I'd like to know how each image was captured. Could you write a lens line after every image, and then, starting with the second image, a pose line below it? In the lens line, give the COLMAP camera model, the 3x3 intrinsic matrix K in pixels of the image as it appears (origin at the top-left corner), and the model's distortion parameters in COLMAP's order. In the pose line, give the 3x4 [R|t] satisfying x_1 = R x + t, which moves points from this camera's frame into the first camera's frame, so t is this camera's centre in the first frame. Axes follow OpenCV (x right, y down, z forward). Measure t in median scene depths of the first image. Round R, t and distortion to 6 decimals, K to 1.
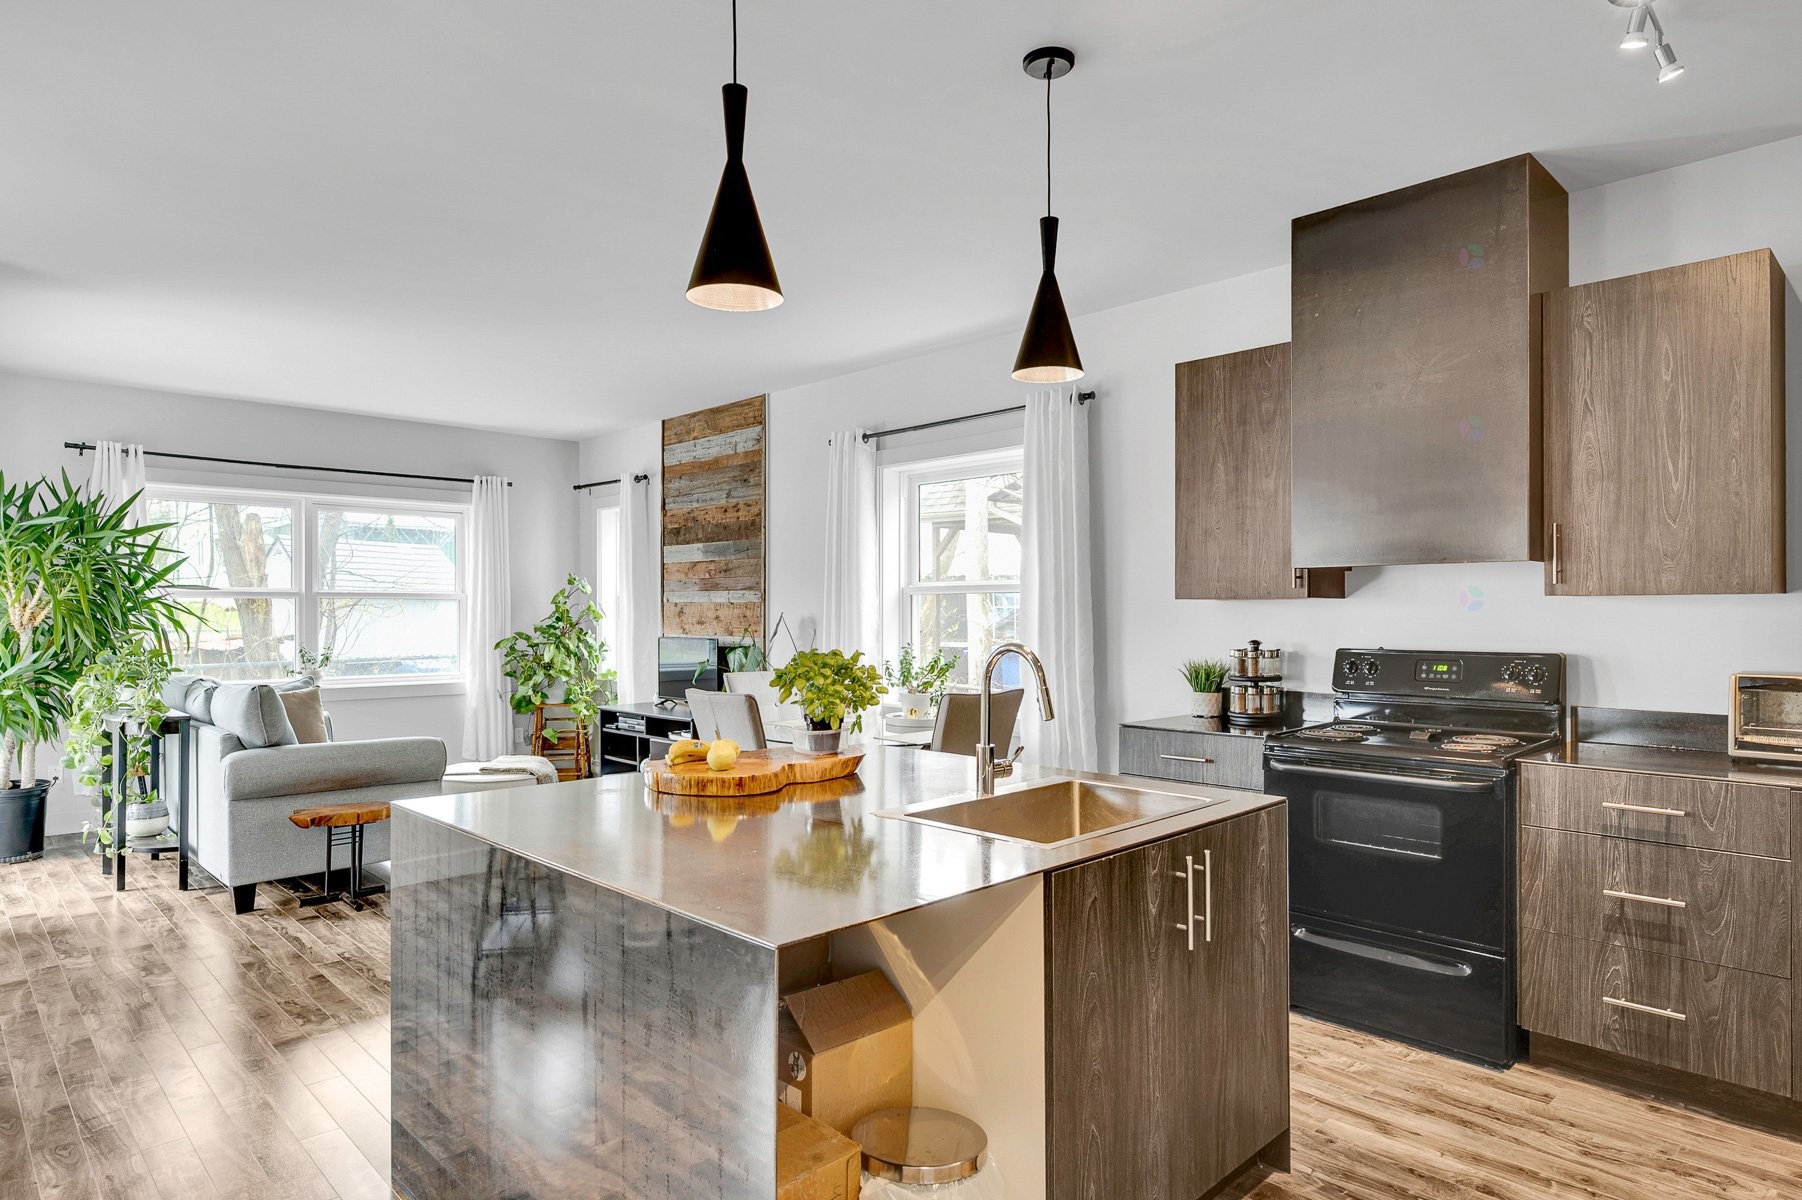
lens RADIAL K [[1035.7, 0, 897.8], [0, 1035.7, 612.2], [0, 0, 1]] dist [0.002769, 0.002356]
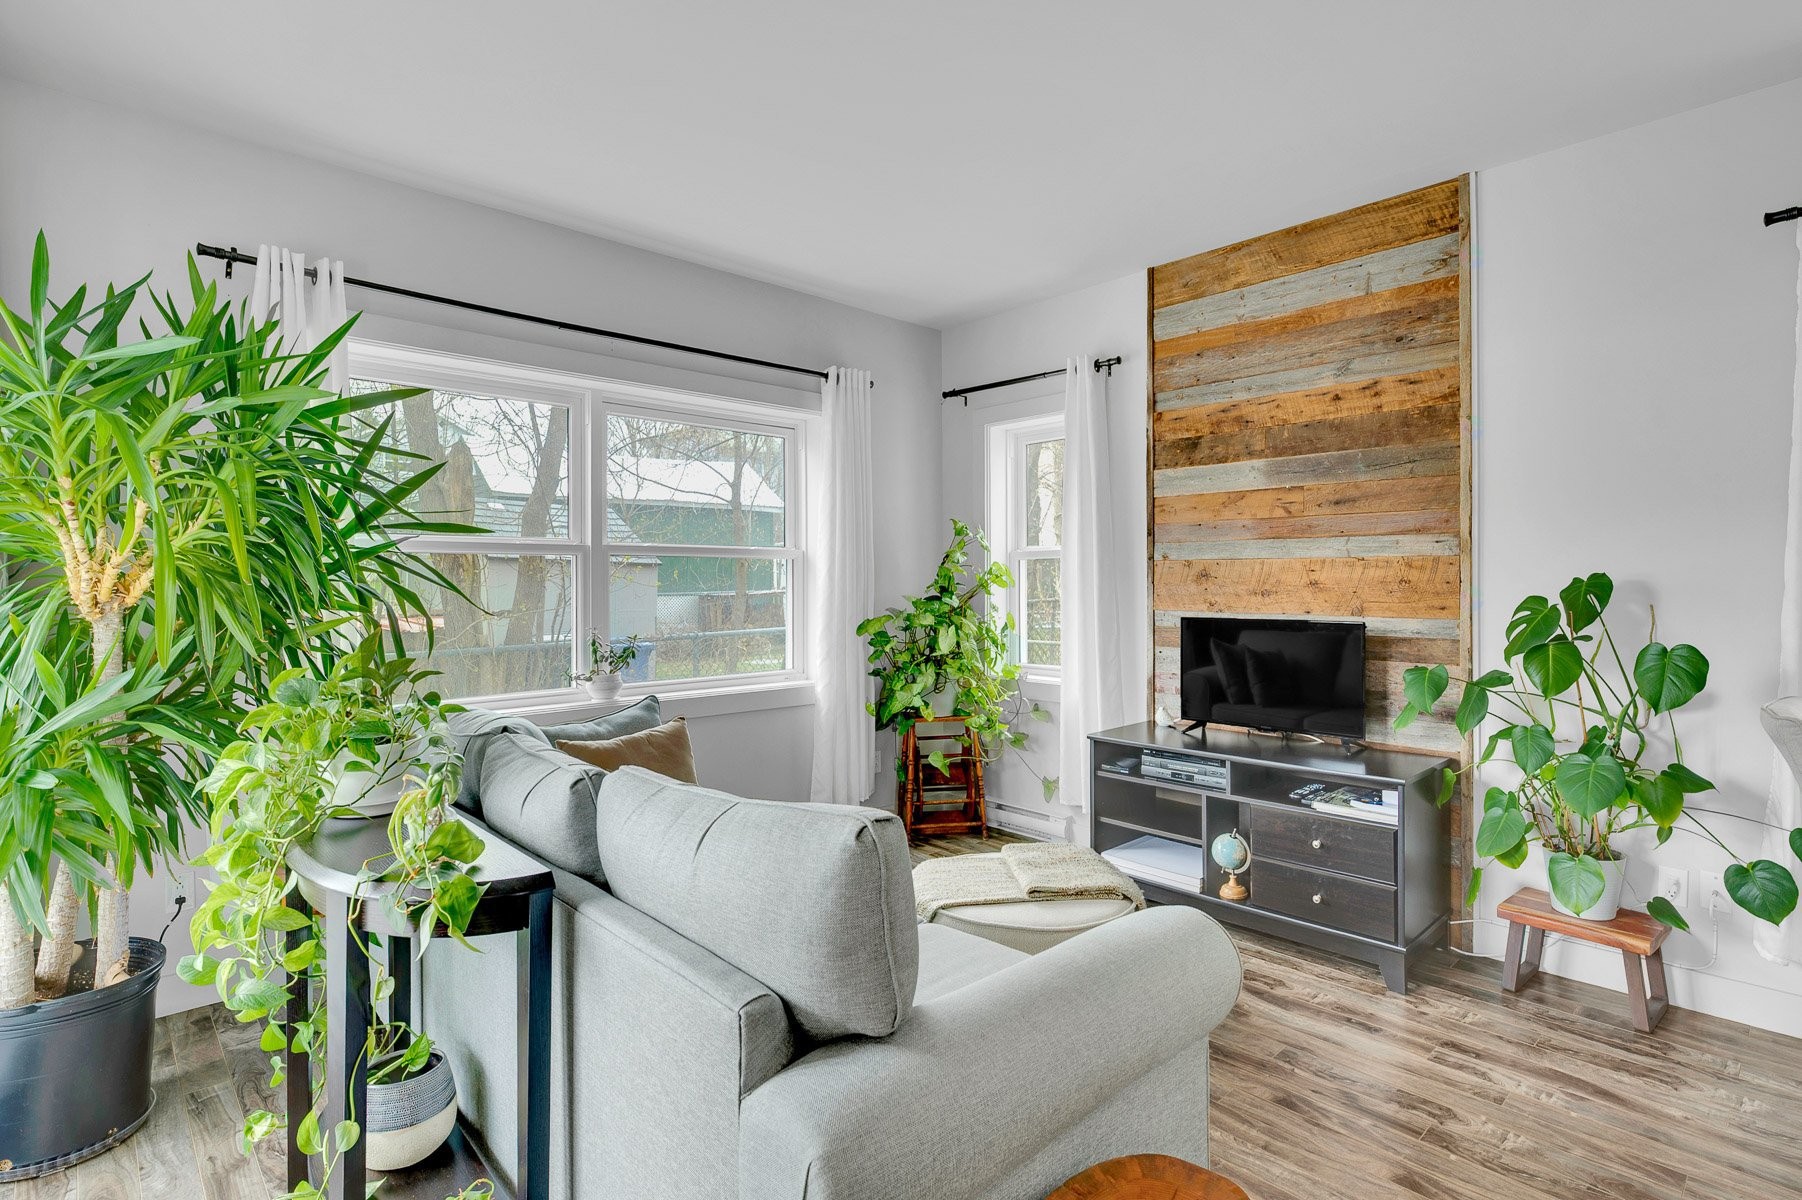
lens RADIAL K [[887.6, 0, 907.9], [0, 887.6, 581.9], [0, 0, 1]] dist [-0.000912, -0.000971]
pose [[0.999950, -0.003230, -0.009448, -0.456649], [0.003222, 0.999994, -0.000895, 0.004263], [0.009450, 0.000864, 0.999955, 0.576946]]
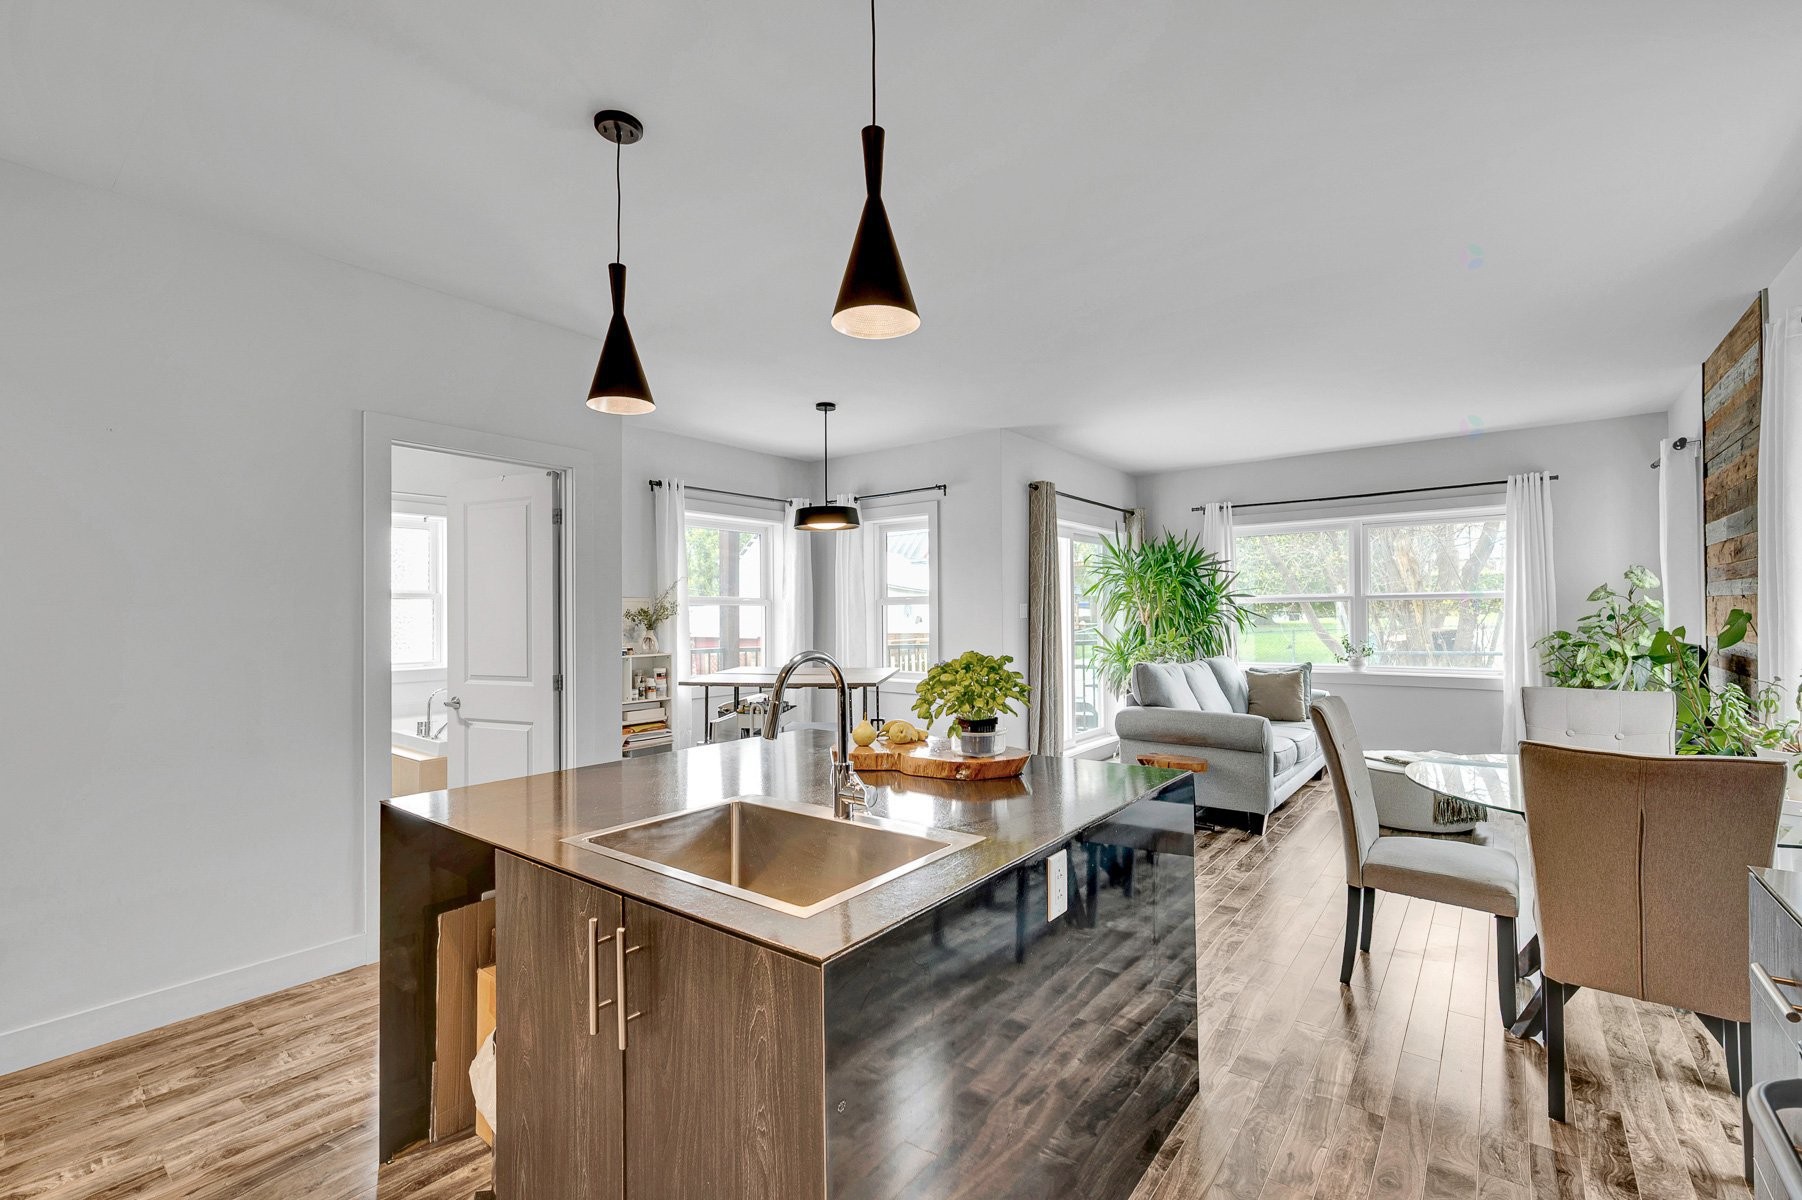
lens RADIAL K [[775.0, 0, 922.8], [0, 775.0, 601.7], [0, 0, 1]] dist [0.000843, 0.000210]
pose [[0.172091, -0.018690, -0.984904, 0.314535], [0.008450, 0.999811, -0.017497, -0.000361], [0.985045, -0.005311, 0.172217, 0.387283]]
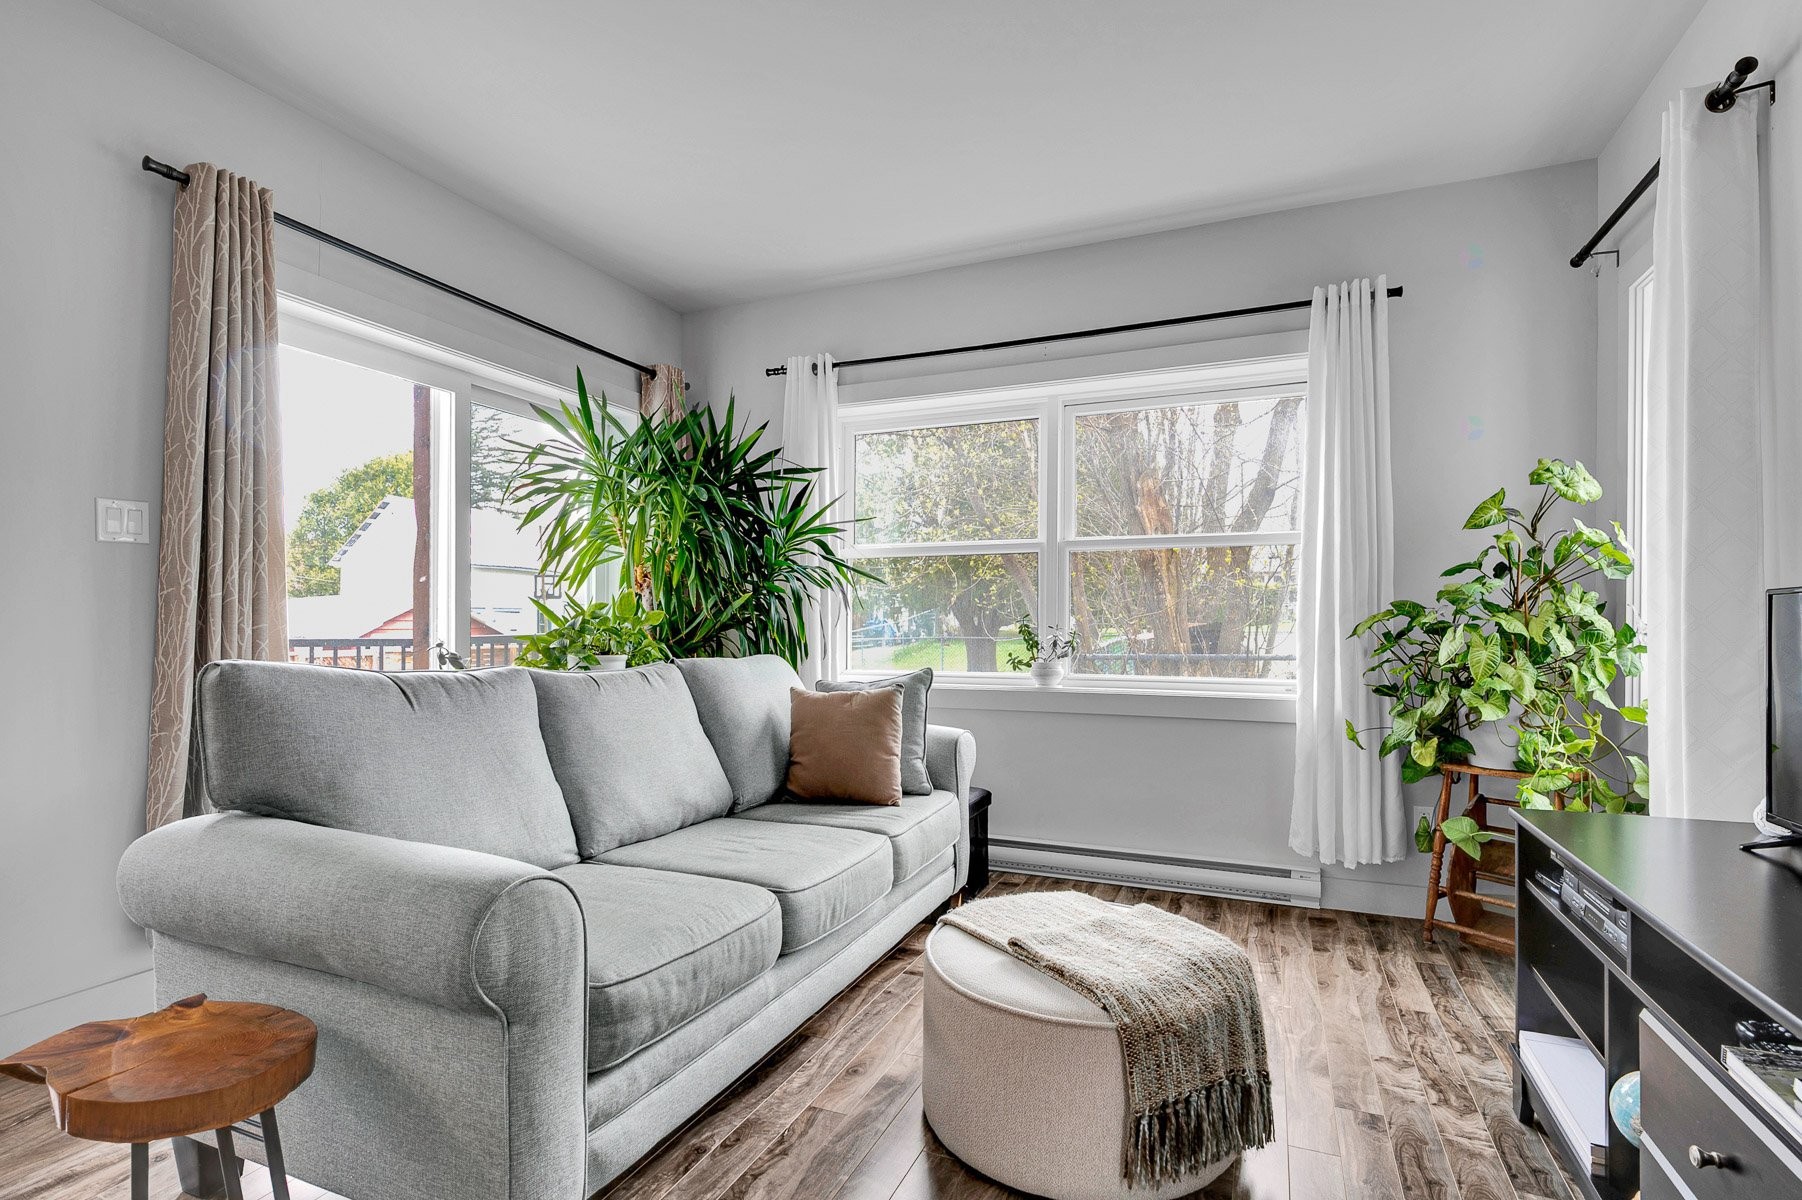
lens RADIAL K [[842.5, 0, 907.3], [0, 842.5, 624.6], [0, 0, 1]] dist [-0.001032, -0.000142]
pose [[0.399266, 0.000036, -0.916835, -0.144476], [-0.002406, 0.999997, -0.001008, 0.040368], [0.916832, 0.002608, 0.399265, 0.849021]]
